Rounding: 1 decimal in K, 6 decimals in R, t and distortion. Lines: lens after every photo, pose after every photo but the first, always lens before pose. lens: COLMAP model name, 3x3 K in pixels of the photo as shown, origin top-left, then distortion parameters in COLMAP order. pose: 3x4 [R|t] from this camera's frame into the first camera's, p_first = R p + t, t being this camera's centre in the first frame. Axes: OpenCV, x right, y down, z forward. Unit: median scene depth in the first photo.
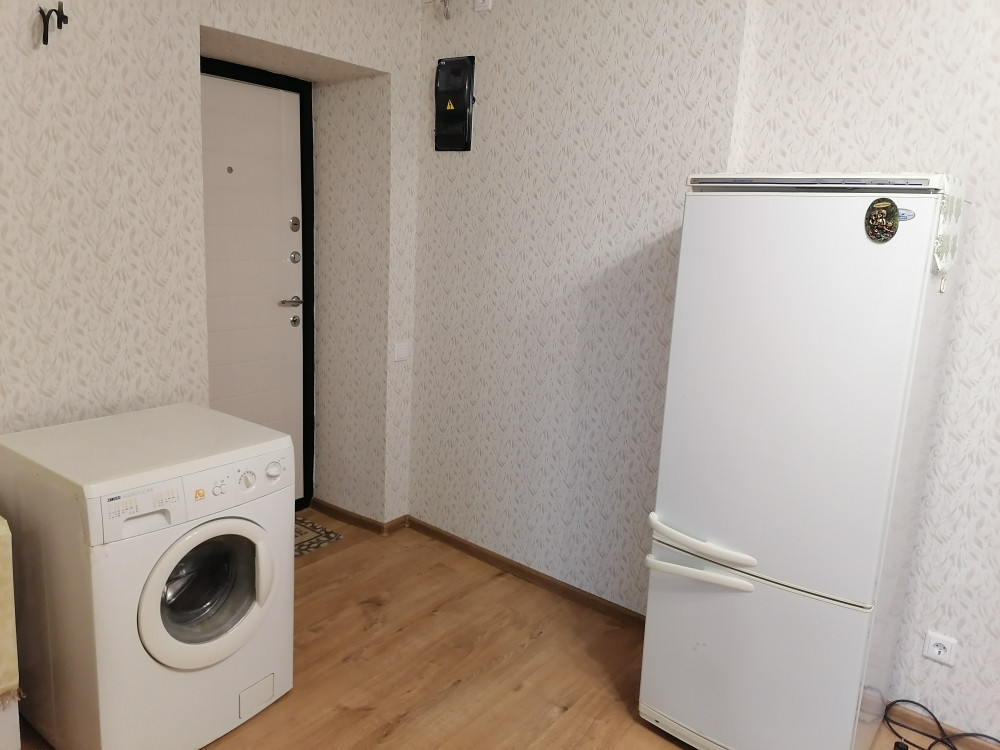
lens RADIAL K [[747.0, 0, 500.0], [0, 747.0, 375.0], [0, 0, 1]] dist [0.106009, -0.125201]
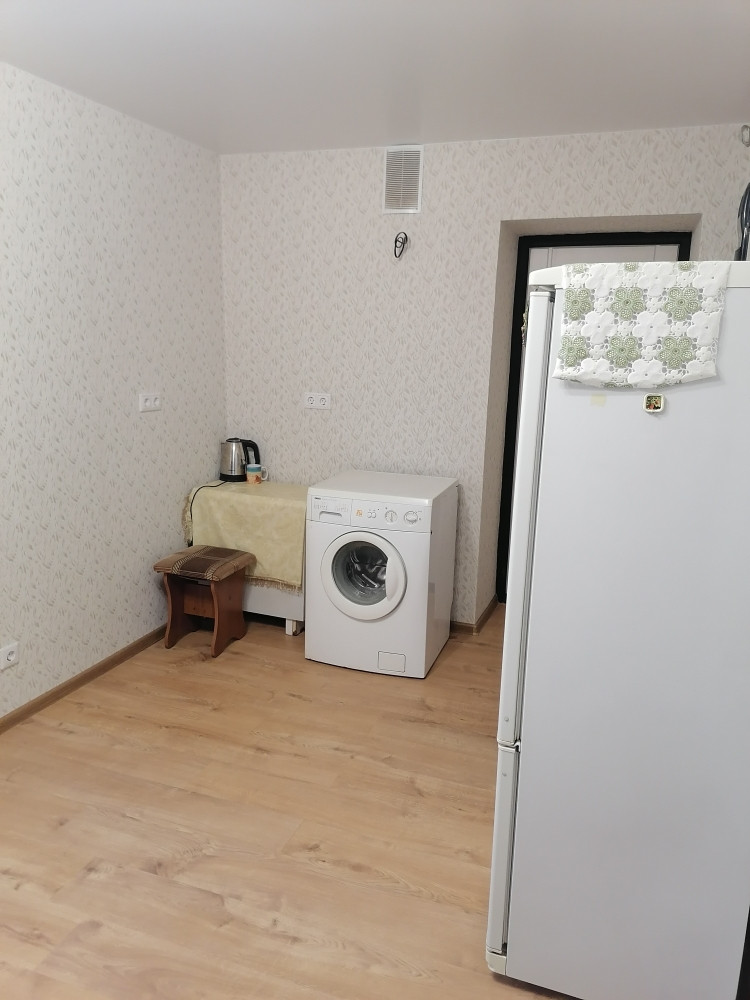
lens RADIAL K [[747.0, 0, 375.0], [0, 747.0, 500.0], [0, 0, 1]] dist [0.106009, -0.125201]
pose [[0.307120, 0.151021, -0.939612, 1.001423], [-0.206271, 0.974421, 0.089194, -0.022223], [0.929048, 0.166421, 0.330416, 0.405746]]
